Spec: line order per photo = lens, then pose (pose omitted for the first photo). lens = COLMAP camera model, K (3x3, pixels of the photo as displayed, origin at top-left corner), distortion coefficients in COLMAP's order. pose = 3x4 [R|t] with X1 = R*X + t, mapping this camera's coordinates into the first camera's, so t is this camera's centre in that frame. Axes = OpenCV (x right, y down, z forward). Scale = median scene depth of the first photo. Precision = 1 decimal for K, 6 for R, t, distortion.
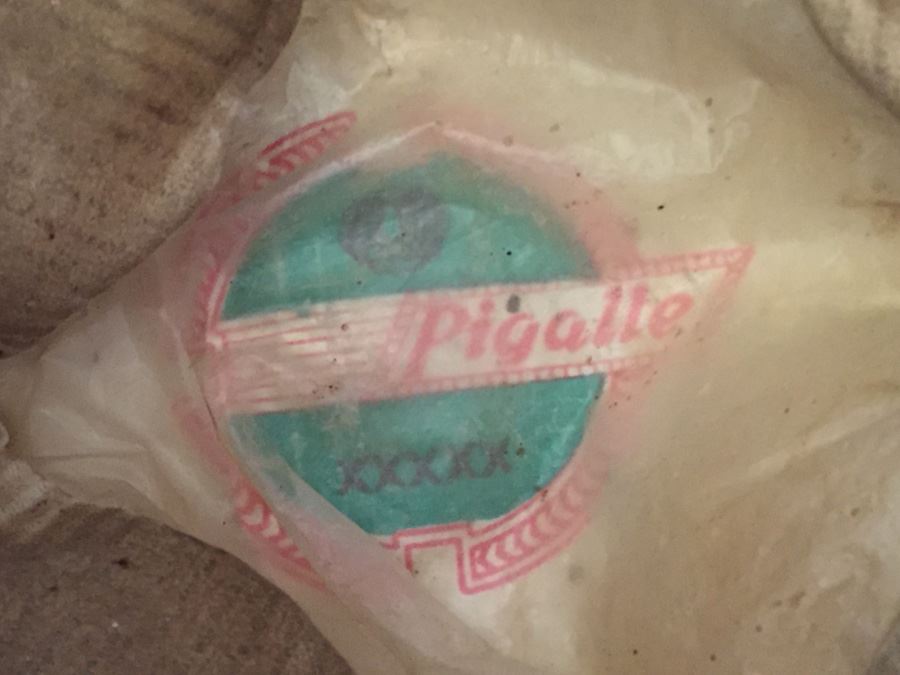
lens RADIAL K [[1516.3, 0, 450.0], [0, 1516.3, 337.5], [0, 0, 1]] dist [0.000681, 0.015424]
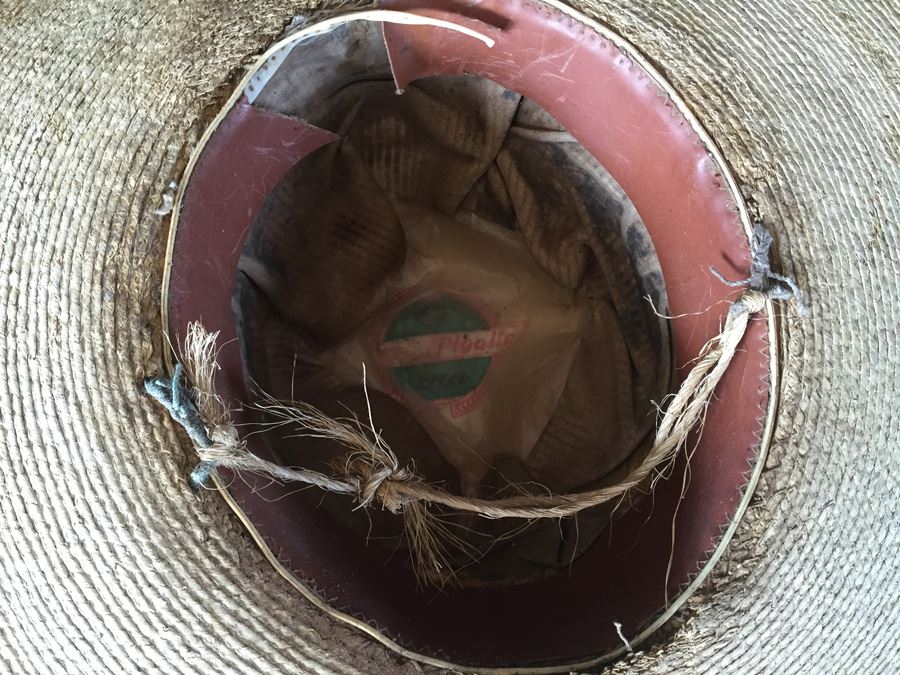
lens RADIAL K [[792.1, 0, 448.3], [0, 792.1, 337.1], [0, 0, 1]] dist [0.098492, -0.168318]
pose [[0.999421, -0.019551, -0.027859, 0.054156], [0.016391, 0.993858, -0.109445, 0.184636], [0.029827, 0.108925, 0.993602, -0.865117]]
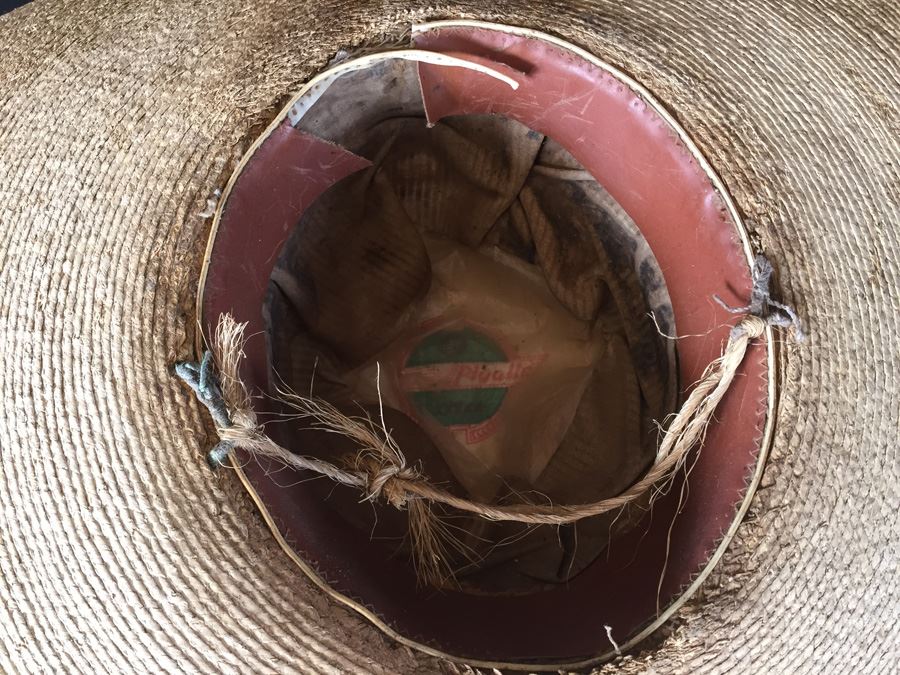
lens RADIAL K [[792.1, 0, 448.3], [0, 792.1, 337.1], [0, 0, 1]] dist [0.098492, -0.168318]
pose [[0.996751, 0.030328, -0.074614, 0.098451], [-0.044831, 0.978534, -0.201148, 0.302924], [0.066912, 0.203840, 0.976715, -0.922210]]
